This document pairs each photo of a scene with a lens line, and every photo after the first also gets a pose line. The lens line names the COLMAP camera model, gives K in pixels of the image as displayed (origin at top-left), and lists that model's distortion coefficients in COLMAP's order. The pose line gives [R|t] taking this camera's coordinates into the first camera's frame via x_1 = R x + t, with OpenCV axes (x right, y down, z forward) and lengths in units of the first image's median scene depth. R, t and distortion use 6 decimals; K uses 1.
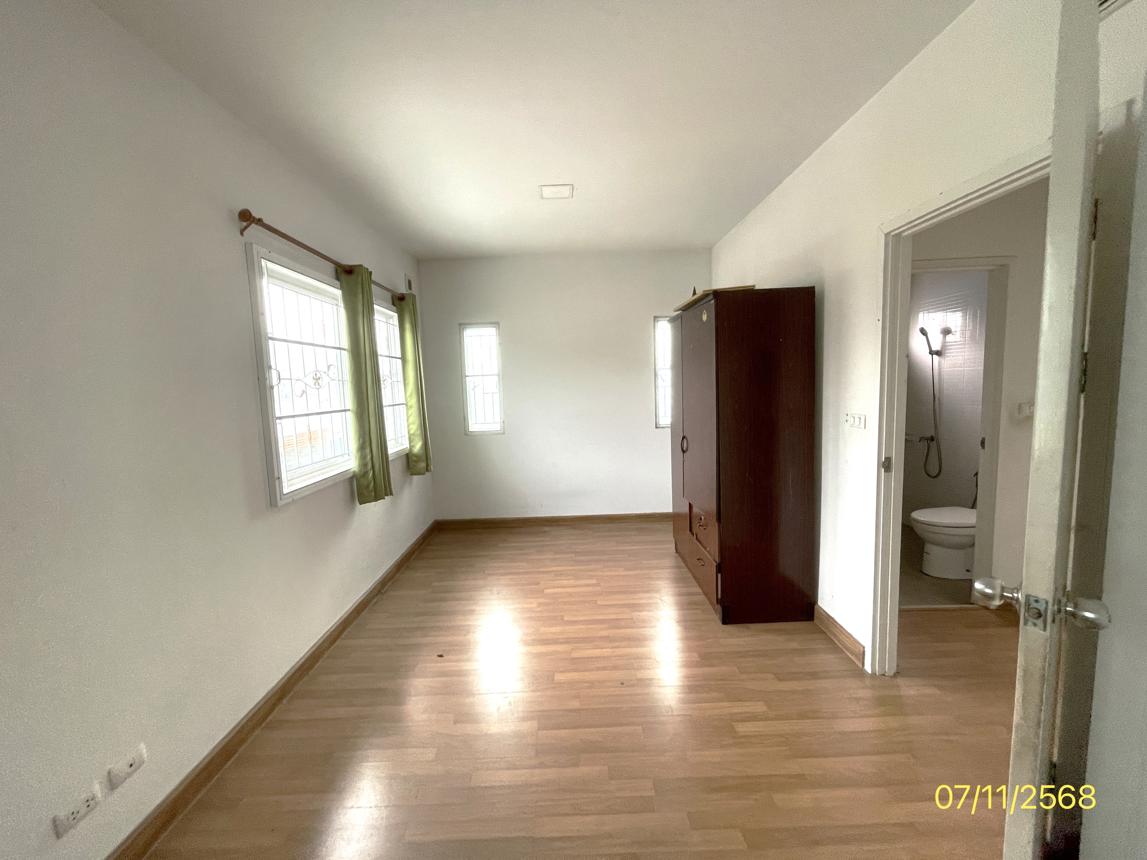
lens RADIAL K [[465.7, 0, 577.8], [0, 465.7, 434.2], [0, 0, 1]] dist [-0.003370, -0.000191]
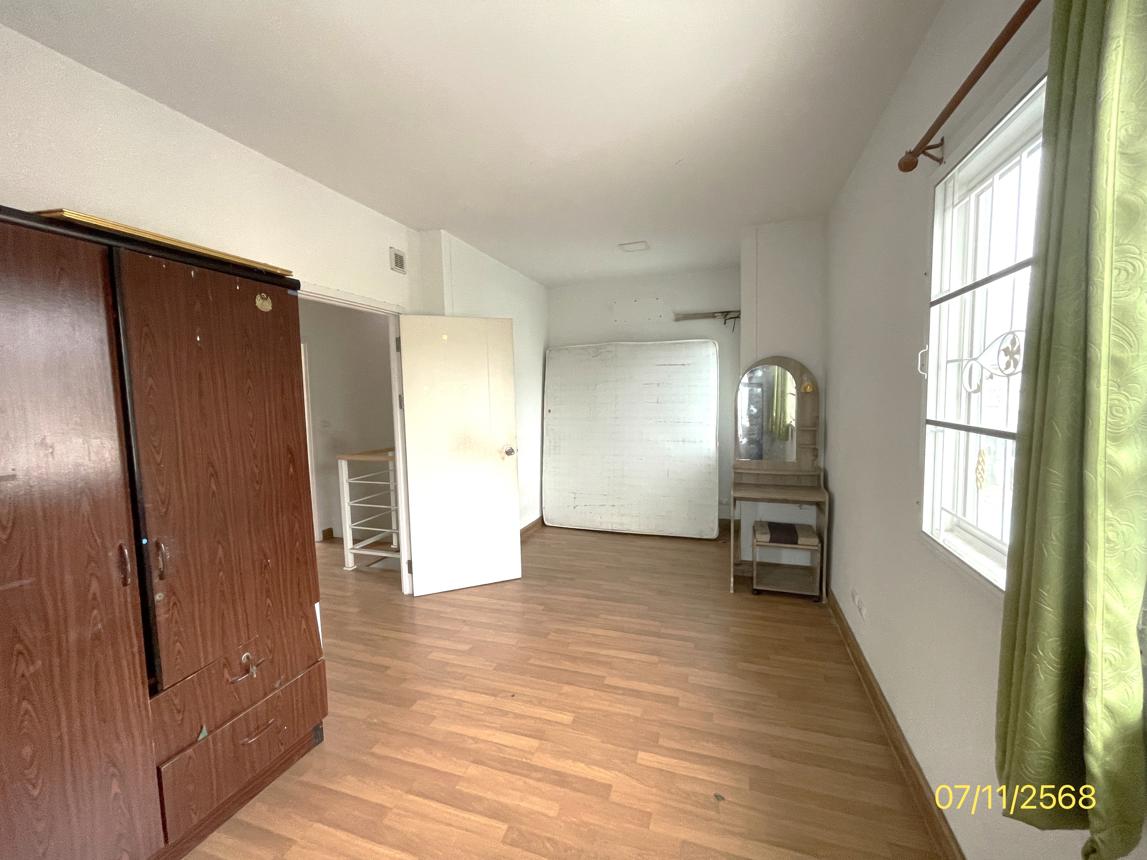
lens RADIAL K [[465.7, 0, 574.8], [0, 465.7, 433.3], [0, 0, 1]] dist [-0.003370, -0.000191]
pose [[-0.942772, 0.020845, 0.332785, -0.337952], [0.078126, 0.984071, 0.159689, -0.153141], [-0.324156, 0.176549, -0.929383, 1.613407]]
